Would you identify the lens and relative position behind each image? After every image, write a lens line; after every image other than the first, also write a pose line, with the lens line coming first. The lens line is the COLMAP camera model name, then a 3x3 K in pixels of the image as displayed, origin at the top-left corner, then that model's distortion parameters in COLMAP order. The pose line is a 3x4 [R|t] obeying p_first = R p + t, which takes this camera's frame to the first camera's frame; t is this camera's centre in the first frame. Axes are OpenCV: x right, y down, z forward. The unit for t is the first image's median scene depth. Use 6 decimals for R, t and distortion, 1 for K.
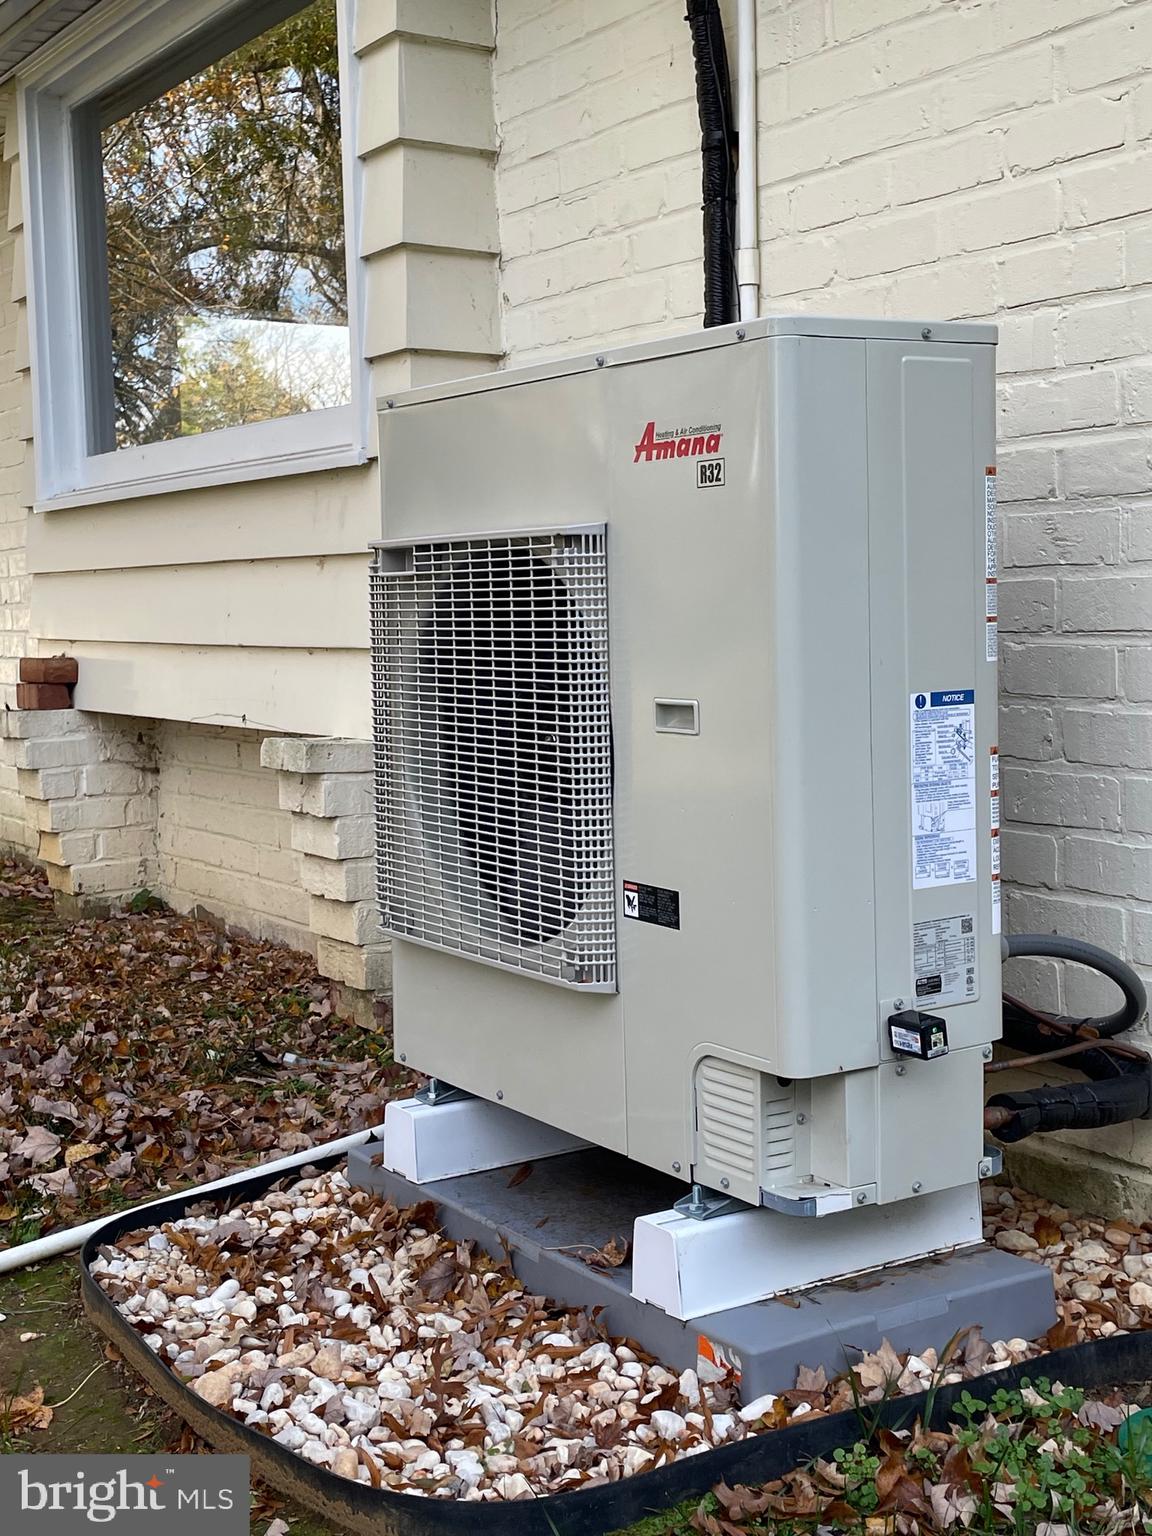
lens RADIAL K [[1931.8, 0, 577.6], [0, 1931.8, 734.1], [0, 0, 1]] dist [0.114519, -0.248057]
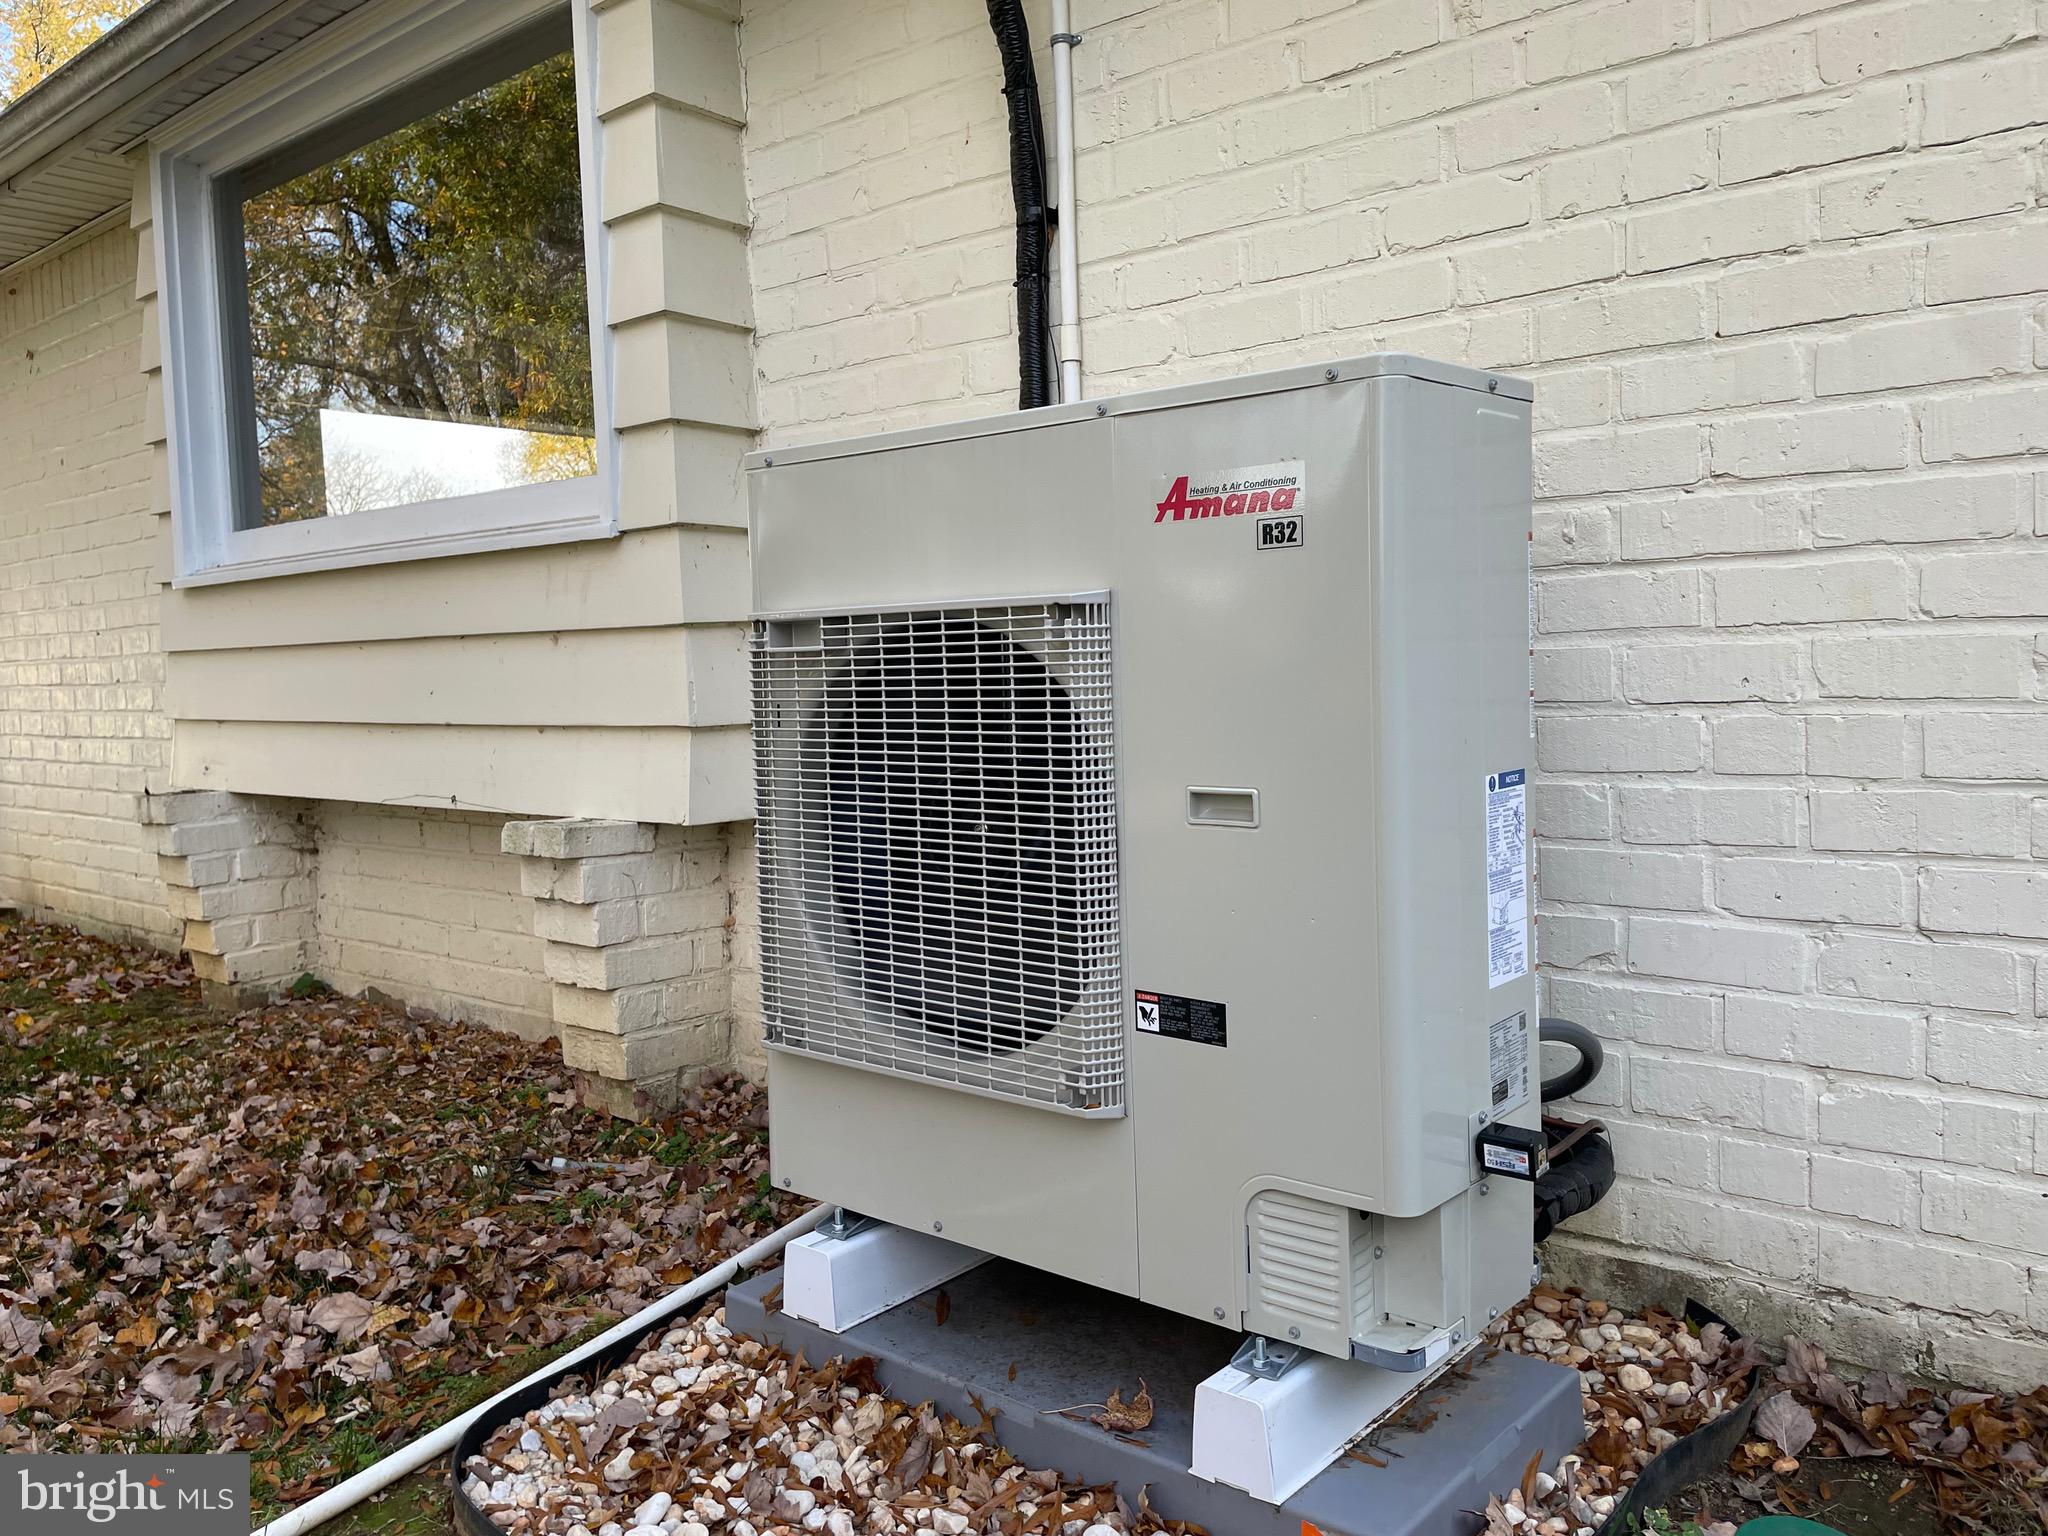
lens RADIAL K [[1544.4, 0, 1007.9], [0, 1544.4, 744.4], [0, 0, 1]] dist [0.081763, -0.113556]
pose [[0.960355, -0.021943, 0.277914, -0.205413], [0.027875, 0.999460, -0.017409, -0.024102], [-0.277382, 0.024466, 0.960448, 0.293766]]
